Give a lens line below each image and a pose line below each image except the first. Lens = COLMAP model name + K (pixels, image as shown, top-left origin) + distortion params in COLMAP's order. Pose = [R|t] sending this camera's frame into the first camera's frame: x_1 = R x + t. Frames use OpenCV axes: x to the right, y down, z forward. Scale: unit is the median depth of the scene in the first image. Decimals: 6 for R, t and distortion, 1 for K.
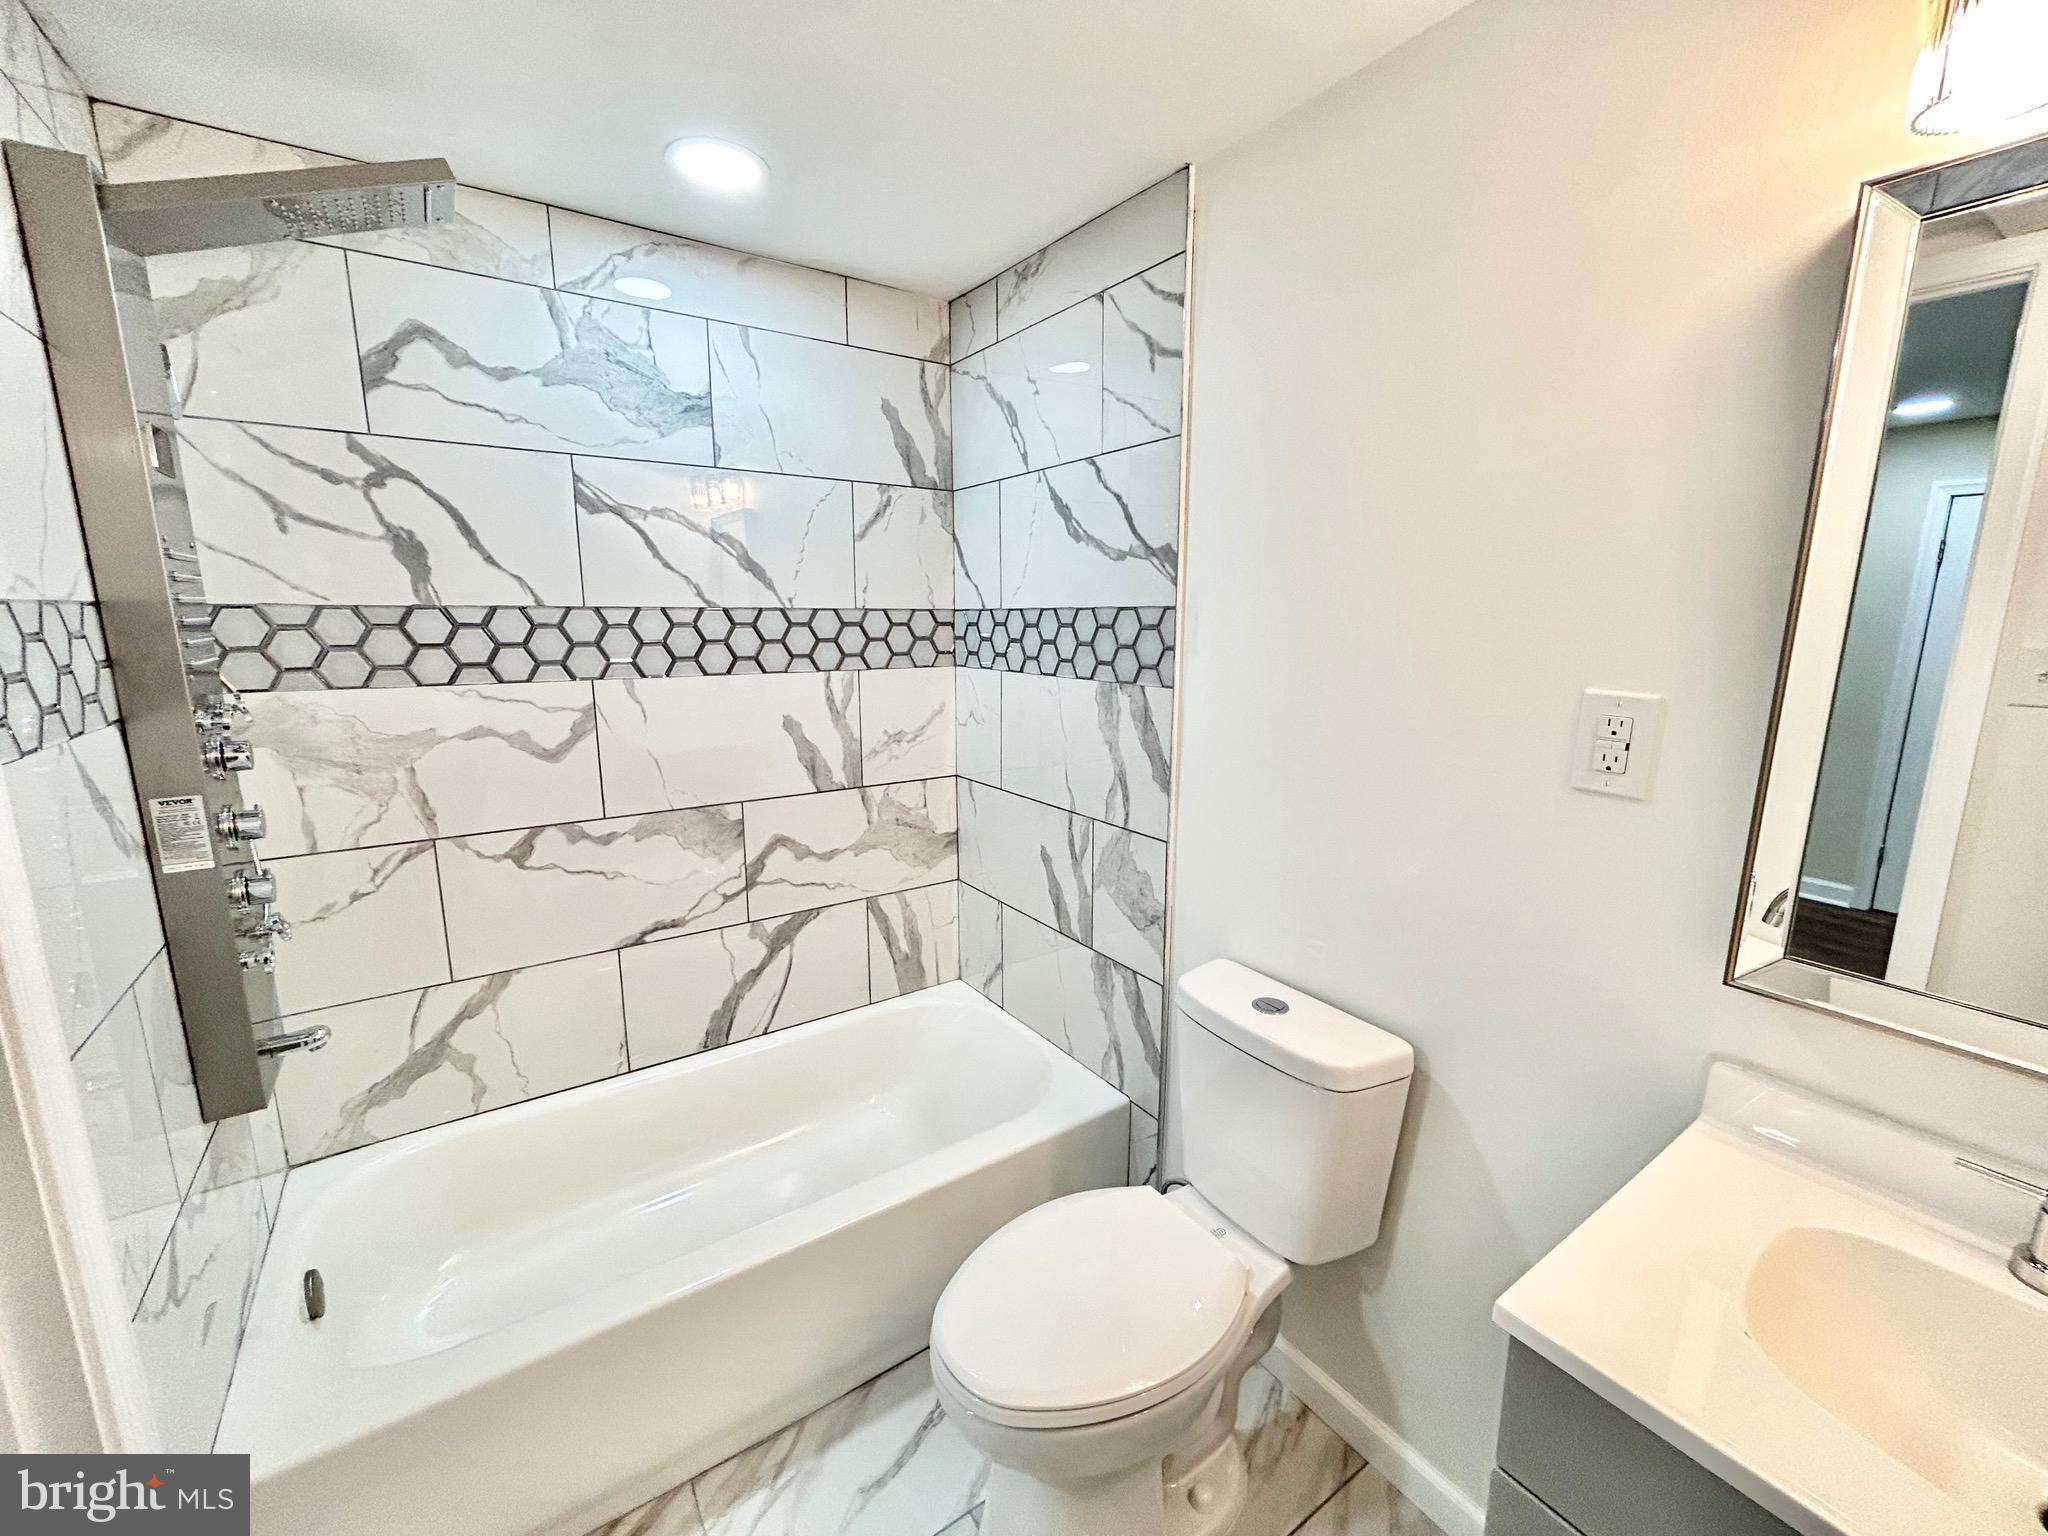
lens RADIAL K [[824.7, 0, 1025.6], [0, 824.7, 766.9], [0, 0, 1]] dist [0.000813, 0.000733]
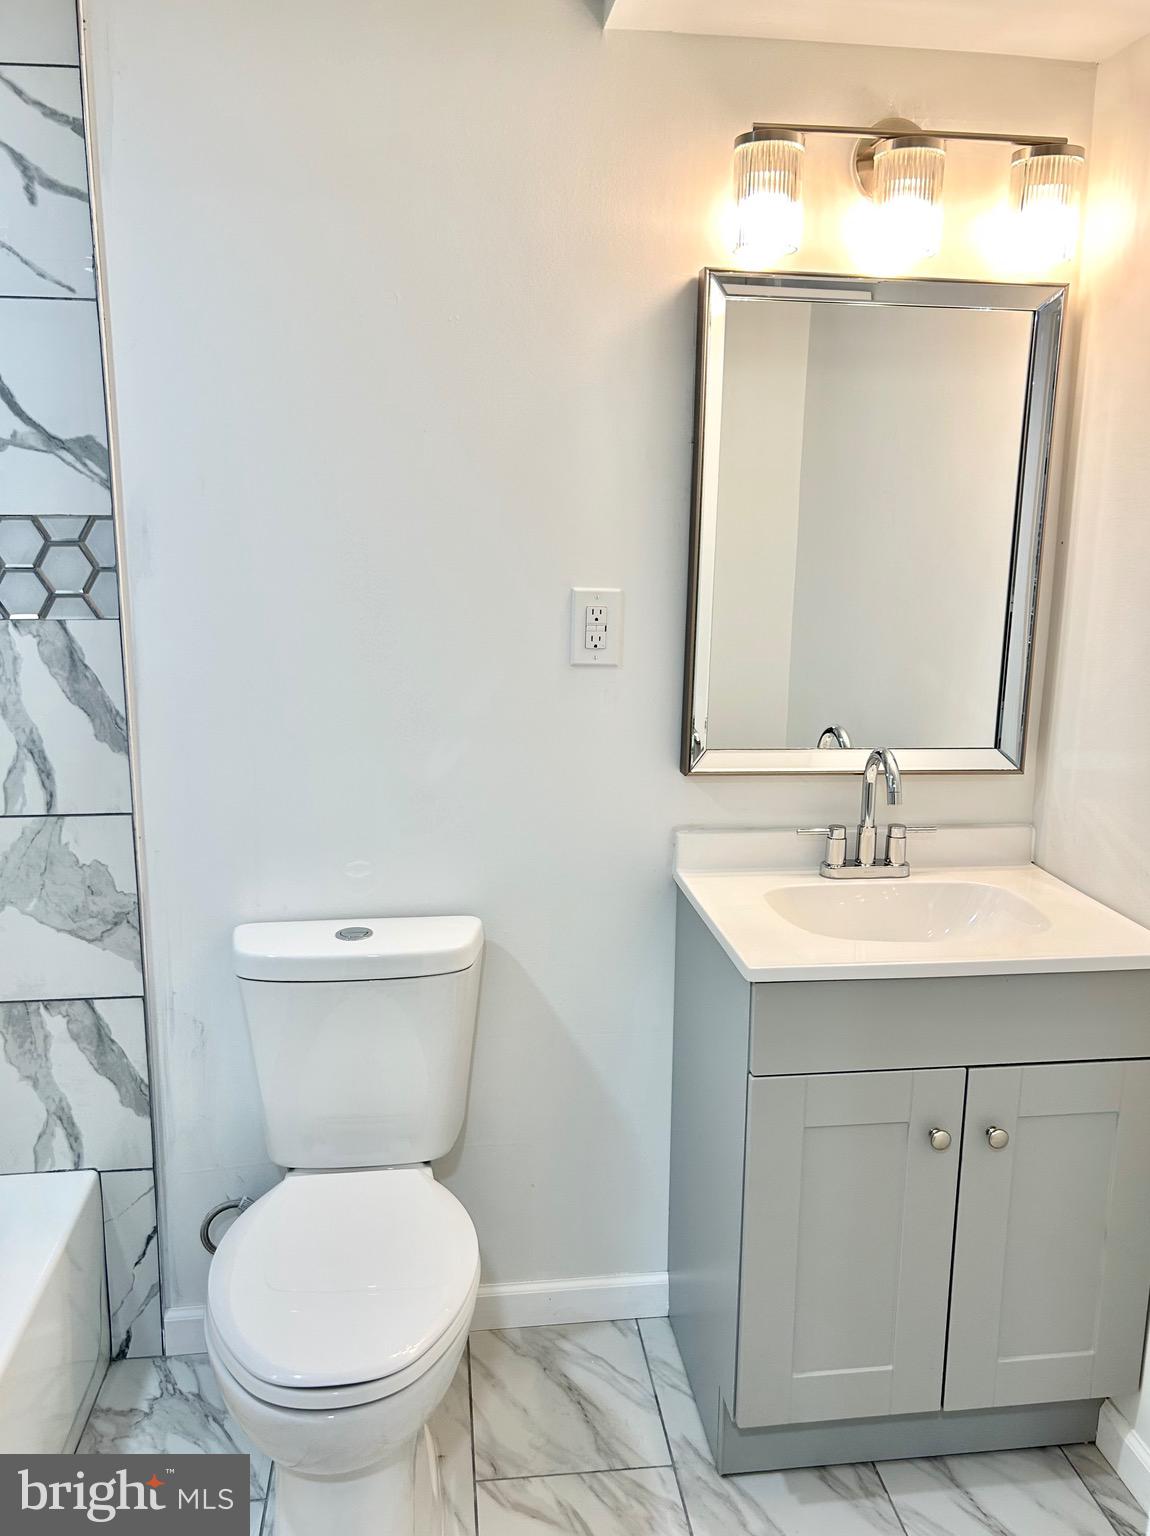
lens RADIAL K [[1168.9, 0, 578.0], [0, 1168.9, 762.0], [0, 0, 1]] dist [0.047852, -0.048335]
pose [[0.456394, -0.169745, 0.873436, -0.920853], [0.154652, 0.981826, 0.110000, -0.024257], [-0.876235, 0.084875, 0.474351, 0.122298]]
